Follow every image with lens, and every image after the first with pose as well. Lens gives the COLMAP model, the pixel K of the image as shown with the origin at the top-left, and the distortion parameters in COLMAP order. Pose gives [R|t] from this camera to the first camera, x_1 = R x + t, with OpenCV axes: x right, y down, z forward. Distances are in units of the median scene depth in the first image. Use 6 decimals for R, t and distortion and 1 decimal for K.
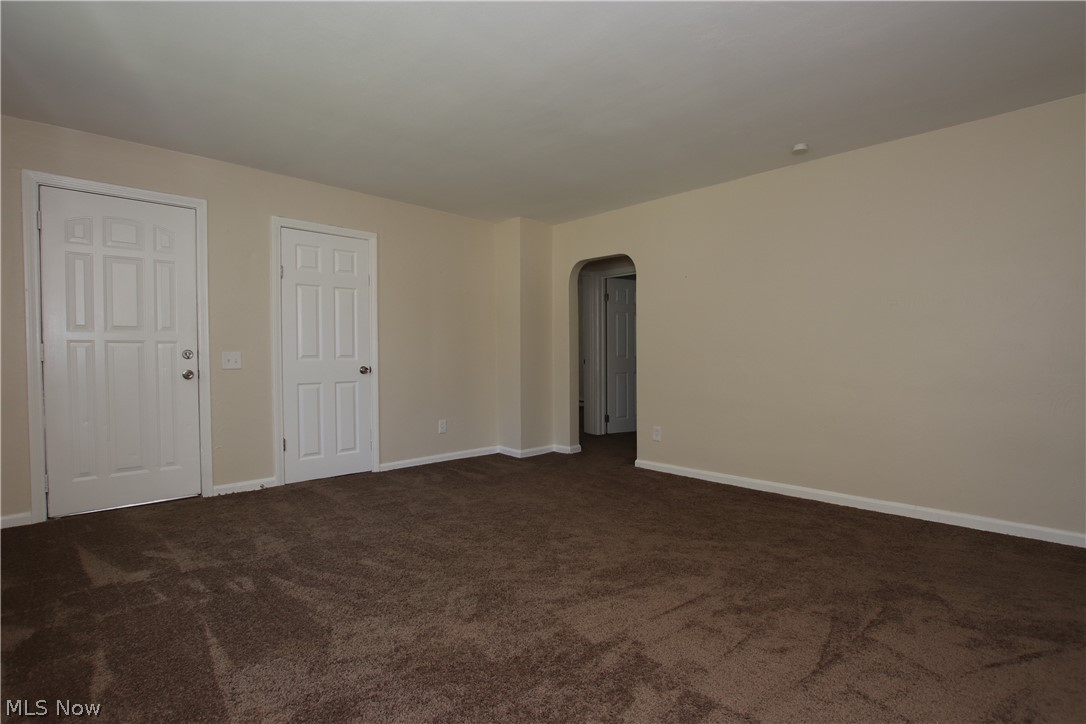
lens RADIAL K [[500.9, 0, 542.7], [0, 500.9, 364.6], [0, 0, 1]] dist [-0.029390, 0.000885]
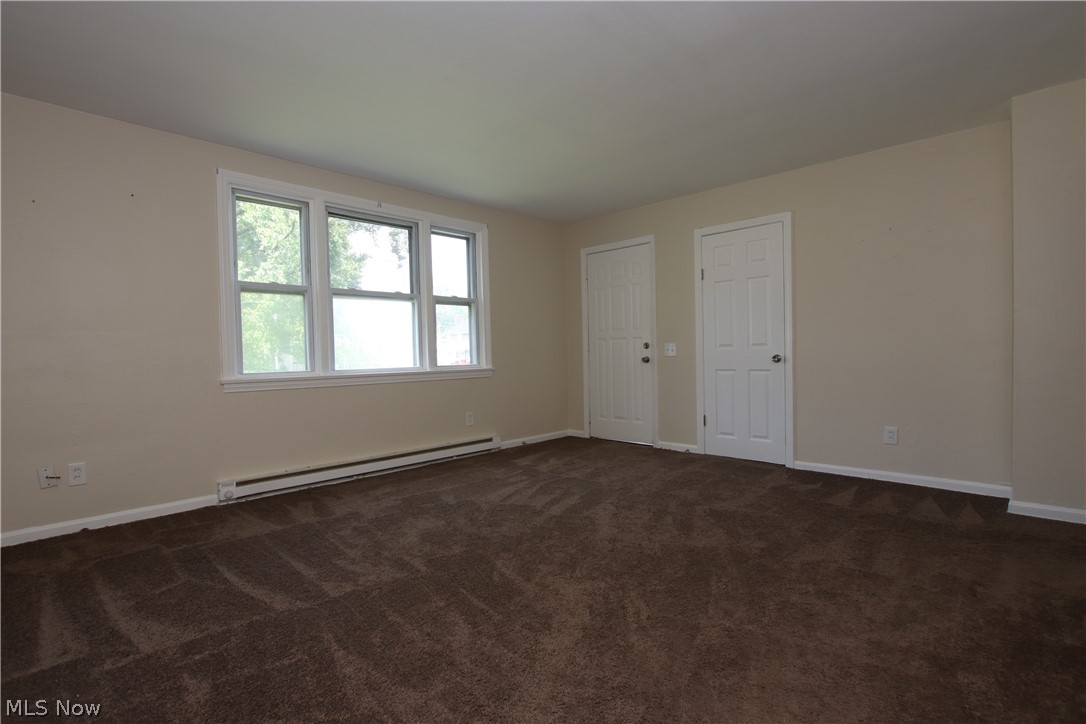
lens RADIAL K [[500.9, 0, 540.5], [0, 500.9, 362.3], [0, 0, 1]] dist [-0.029390, 0.000885]
pose [[0.045464, 0.023365, -0.998693, 0.631712], [0.004846, 0.999710, 0.023609, -0.007308], [0.998954, -0.005913, 0.045337, 0.544157]]
